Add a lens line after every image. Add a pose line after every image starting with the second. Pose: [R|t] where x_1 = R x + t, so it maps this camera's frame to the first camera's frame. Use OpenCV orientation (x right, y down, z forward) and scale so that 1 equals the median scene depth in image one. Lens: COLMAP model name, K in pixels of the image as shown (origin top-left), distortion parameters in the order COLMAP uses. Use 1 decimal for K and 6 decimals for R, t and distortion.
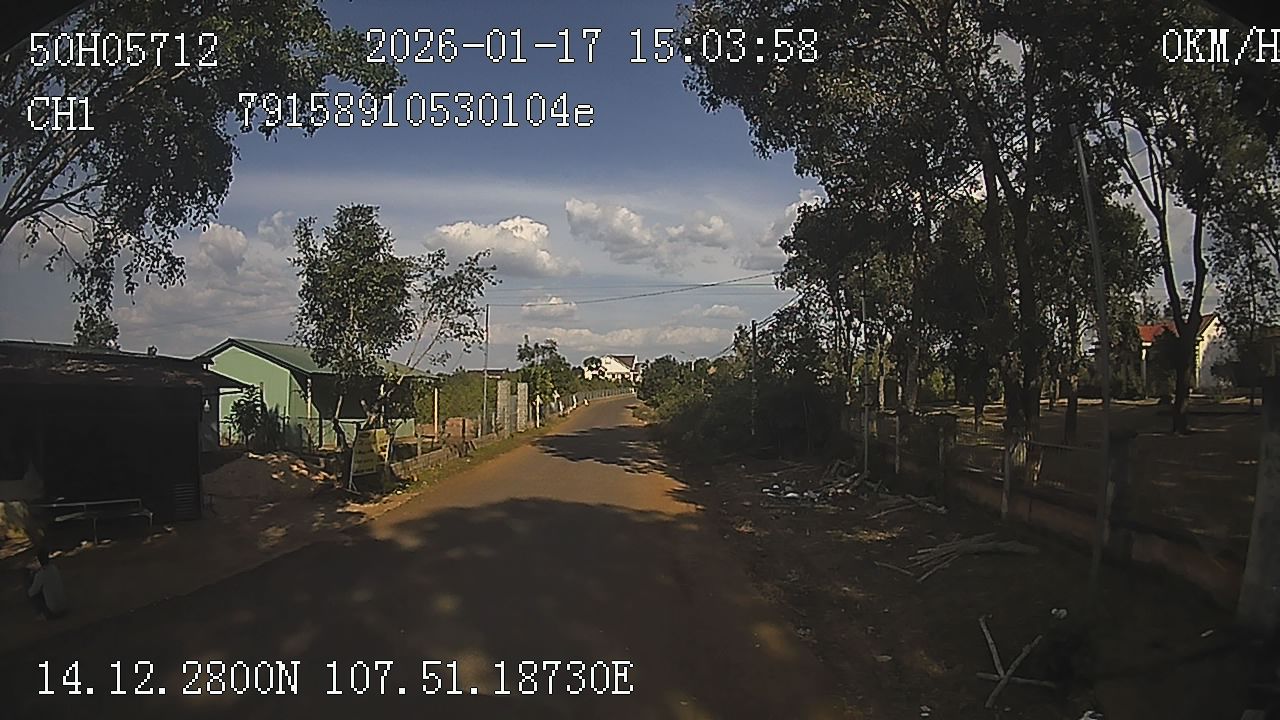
lens RADIAL K [[912.7, 0, 641.2], [0, 912.7, 350.5], [0, 0, 1]] dist [-0.250975, 0.050307]
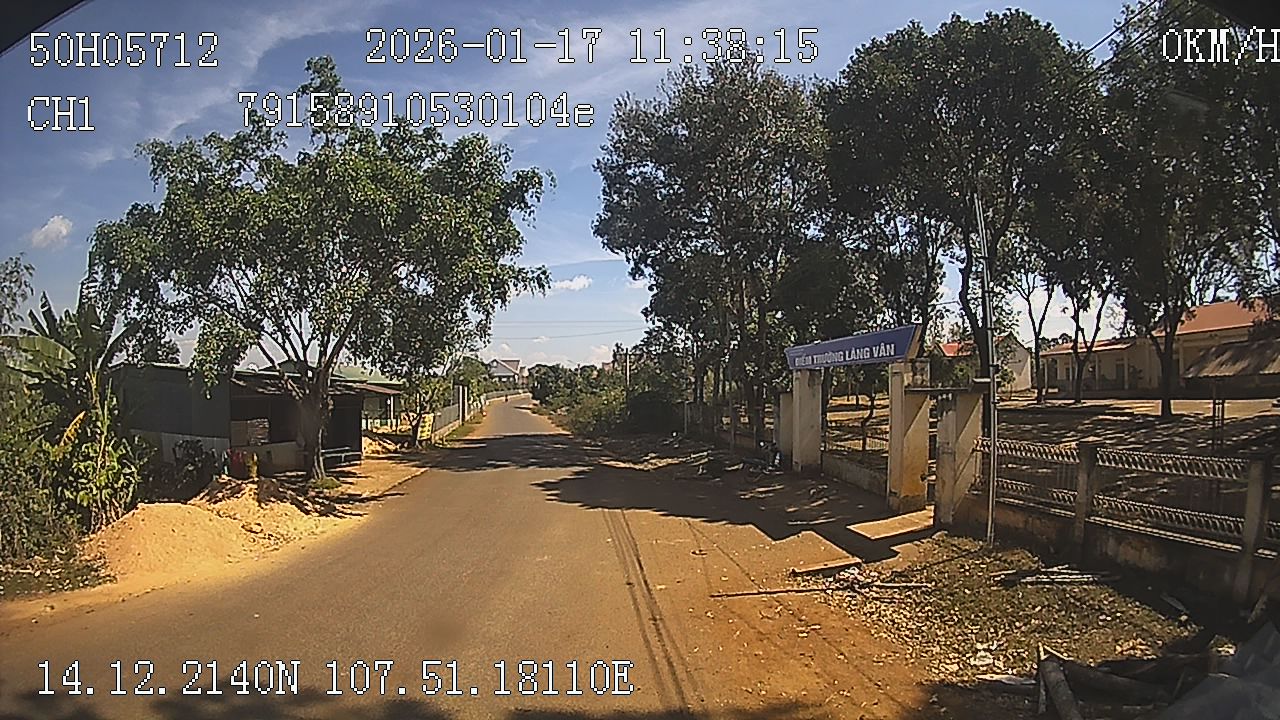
lens RADIAL K [[912.7, 0, 666.1], [0, 912.7, 355.7], [0, 0, 1]] dist [-0.250975, 0.050307]
pose [[0.986742, 0.005000, 0.162220, -0.033758], [-0.005624, 0.999978, 0.003388, -0.013048], [-0.162199, -0.004255, 0.986749, -0.287503]]
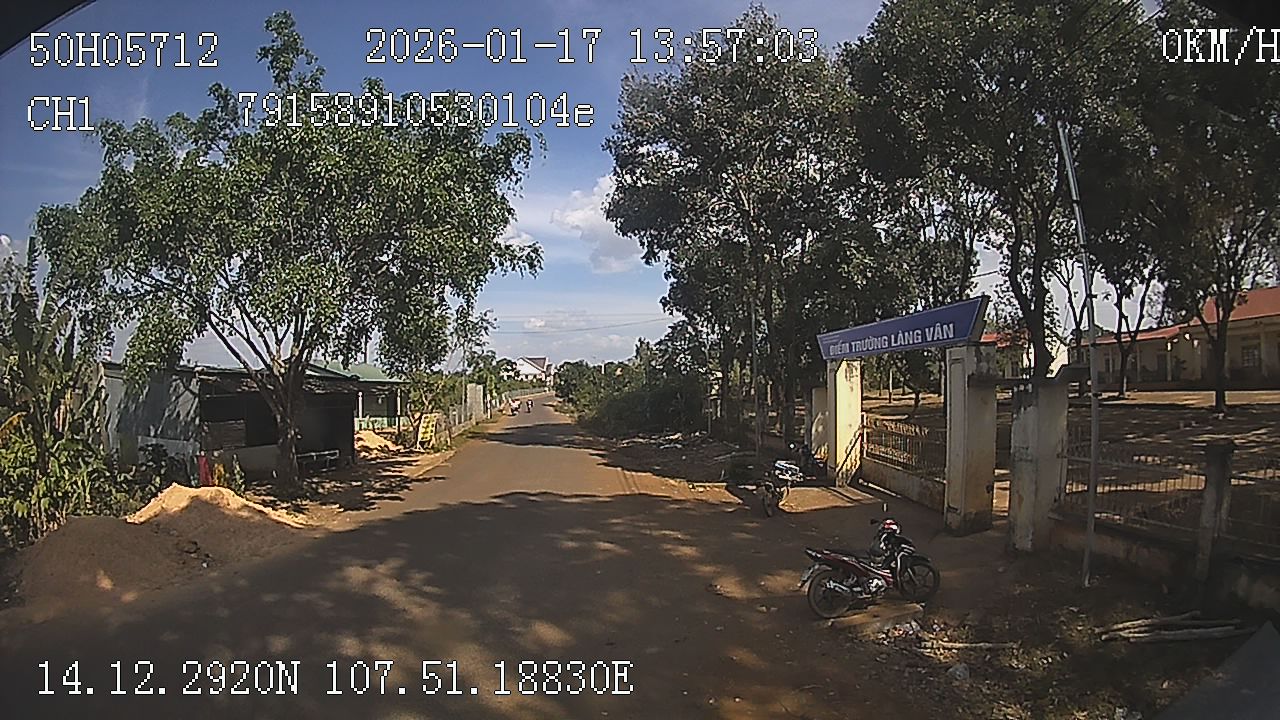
lens RADIAL K [[912.7, 0, 627.2], [0, 912.7, 352.5], [0, 0, 1]] dist [-0.250975, 0.050307]
pose [[0.996077, -0.006250, 0.088265, -0.021233], [0.005970, 0.999976, 0.003432, -0.010684], [-0.088285, -0.002891, 0.996091, -0.246382]]
